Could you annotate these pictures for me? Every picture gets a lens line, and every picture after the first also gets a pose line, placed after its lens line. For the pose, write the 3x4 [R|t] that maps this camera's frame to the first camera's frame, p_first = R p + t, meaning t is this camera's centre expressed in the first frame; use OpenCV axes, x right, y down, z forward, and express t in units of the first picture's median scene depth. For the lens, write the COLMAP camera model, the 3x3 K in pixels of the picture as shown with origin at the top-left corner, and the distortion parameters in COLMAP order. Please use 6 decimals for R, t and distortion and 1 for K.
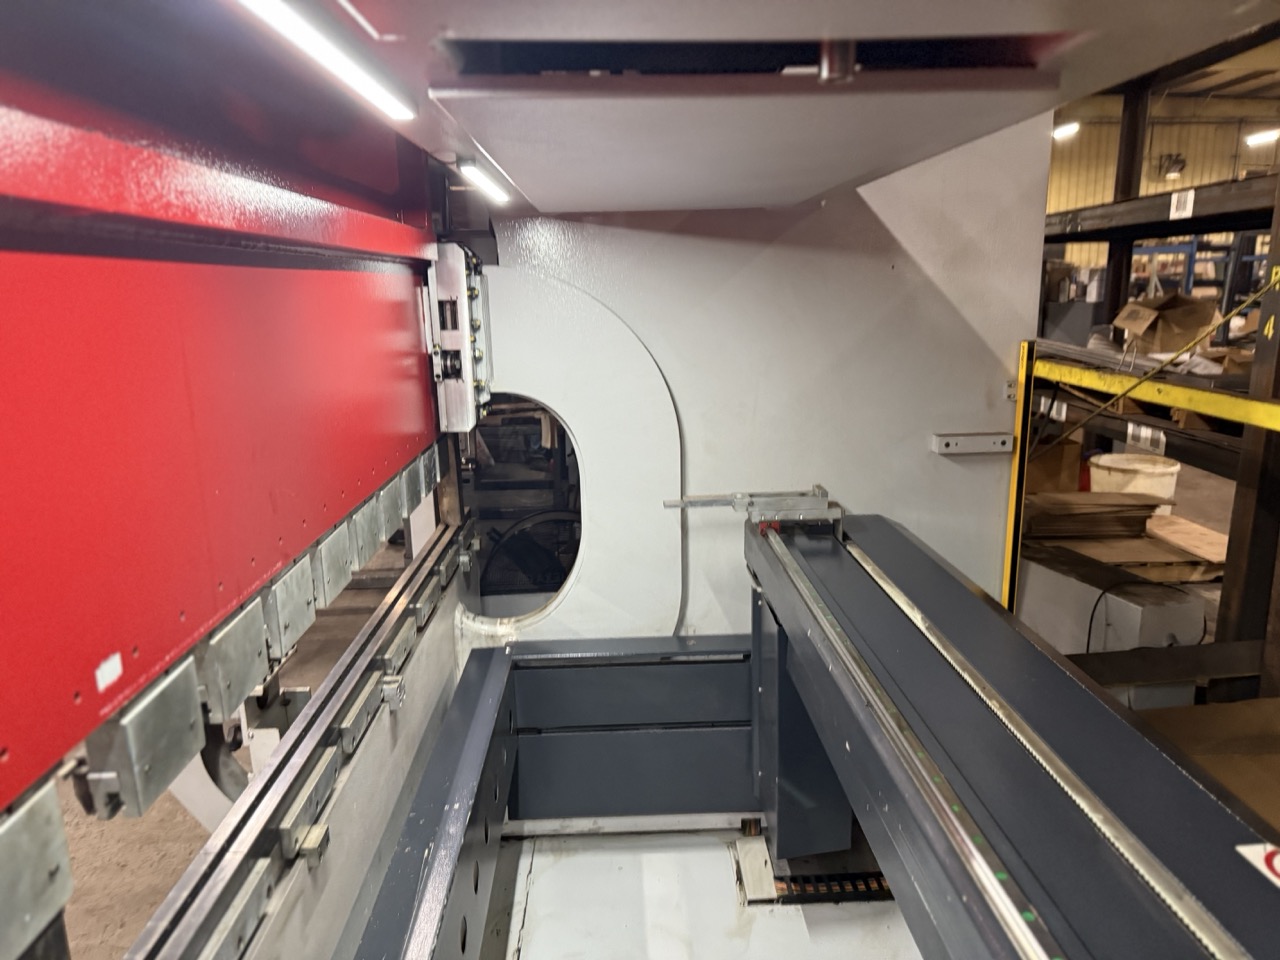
lens RADIAL K [[891.4, 0, 640.0], [0, 891.4, 480.0], [0, 0, 1]] dist [0.091073, -0.153069]
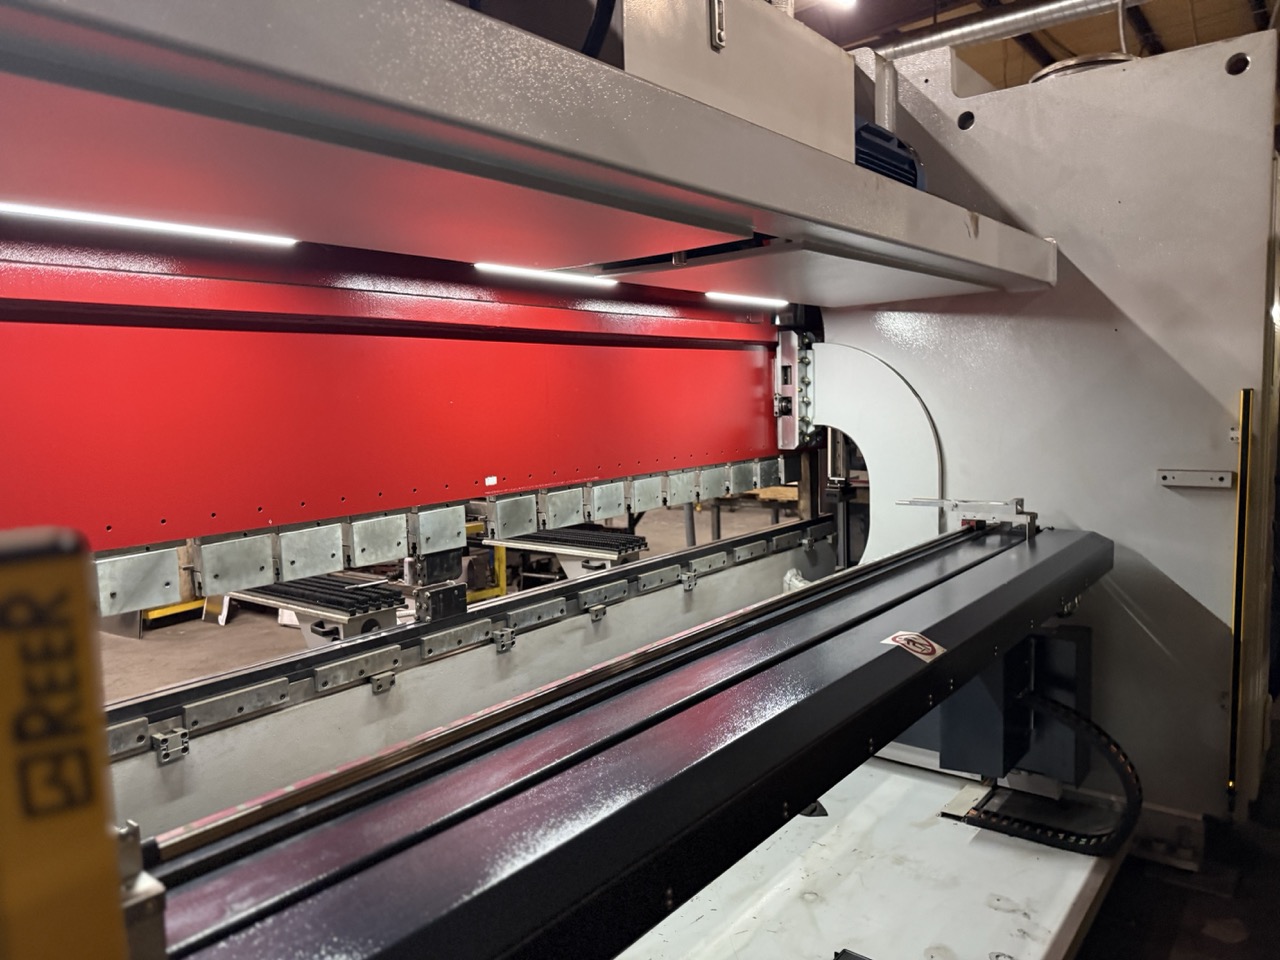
lens RADIAL K [[891.4, 0, 640.0], [0, 891.4, 480.0], [0, 0, 1]] dist [0.091073, -0.153069]
pose [[0.757636, 0.056926, -0.650190, 0.613681], [-0.119704, 0.991411, -0.052685, 0.110753], [0.641606, 0.117747, 0.757943, -0.328613]]
